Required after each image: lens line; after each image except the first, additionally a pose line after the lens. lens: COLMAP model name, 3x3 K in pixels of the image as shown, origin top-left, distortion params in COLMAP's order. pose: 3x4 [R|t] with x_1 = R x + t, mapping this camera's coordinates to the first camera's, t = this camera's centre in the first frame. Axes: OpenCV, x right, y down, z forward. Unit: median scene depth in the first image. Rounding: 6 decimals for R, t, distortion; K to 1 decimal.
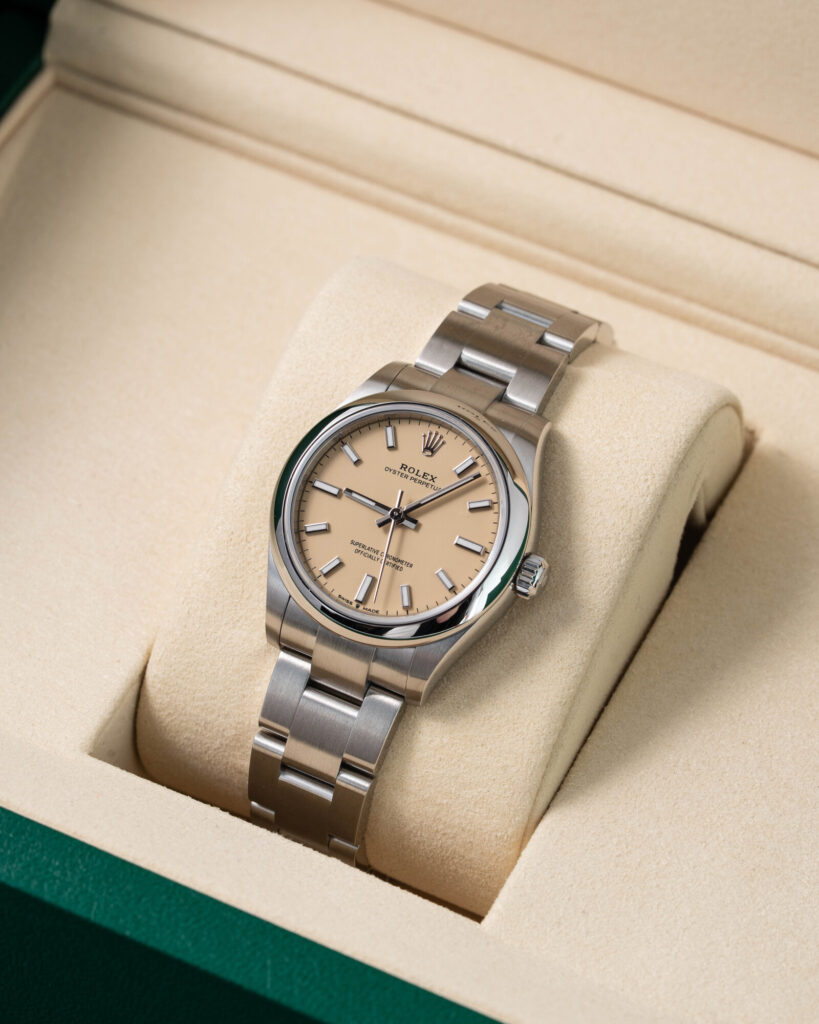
lens RADIAL K [[3969.5, 0, 411.6], [0, 3969.5, 510.7], [0, 0, 1]] dist [-0.444929, 0.000000]
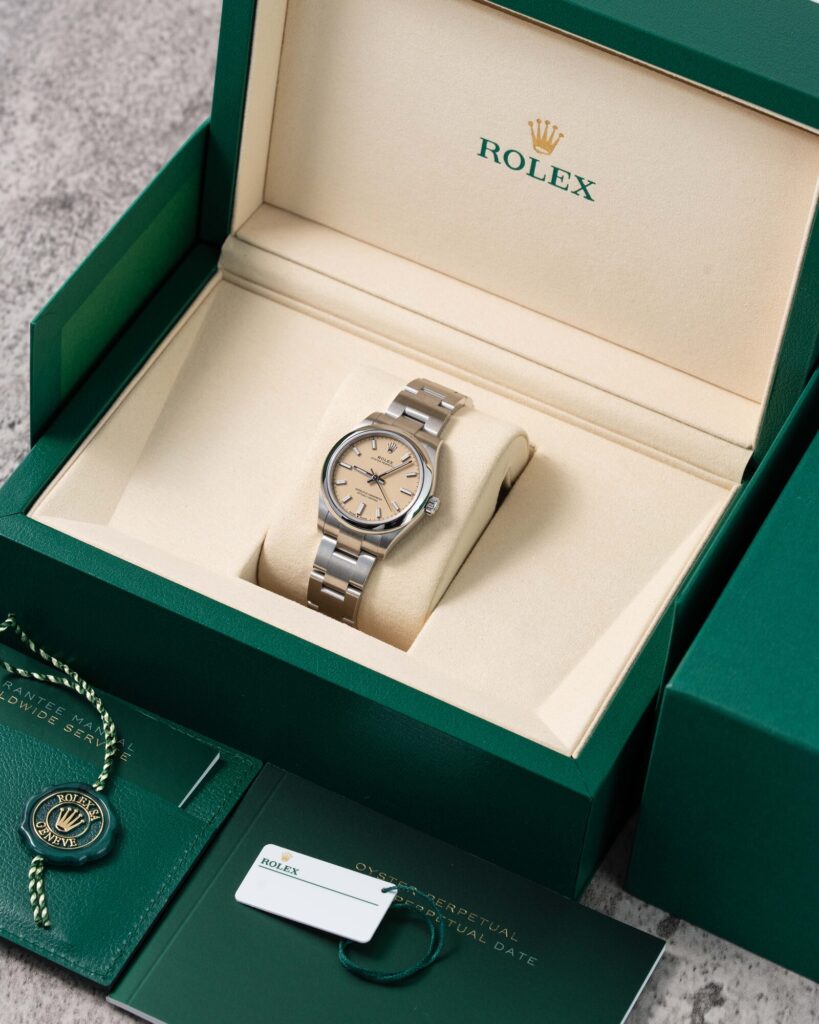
lens RADIAL K [[3969.5, 0, 409.2], [0, 3969.5, 512.4], [0, 0, 1]] dist [-0.444929, 0.000000]
pose [[0.999398, 0.030117, 0.017212, -0.023123], [-0.029997, 0.999524, -0.007197, 0.036944], [-0.017421, 0.006677, 0.999826, -1.309784]]
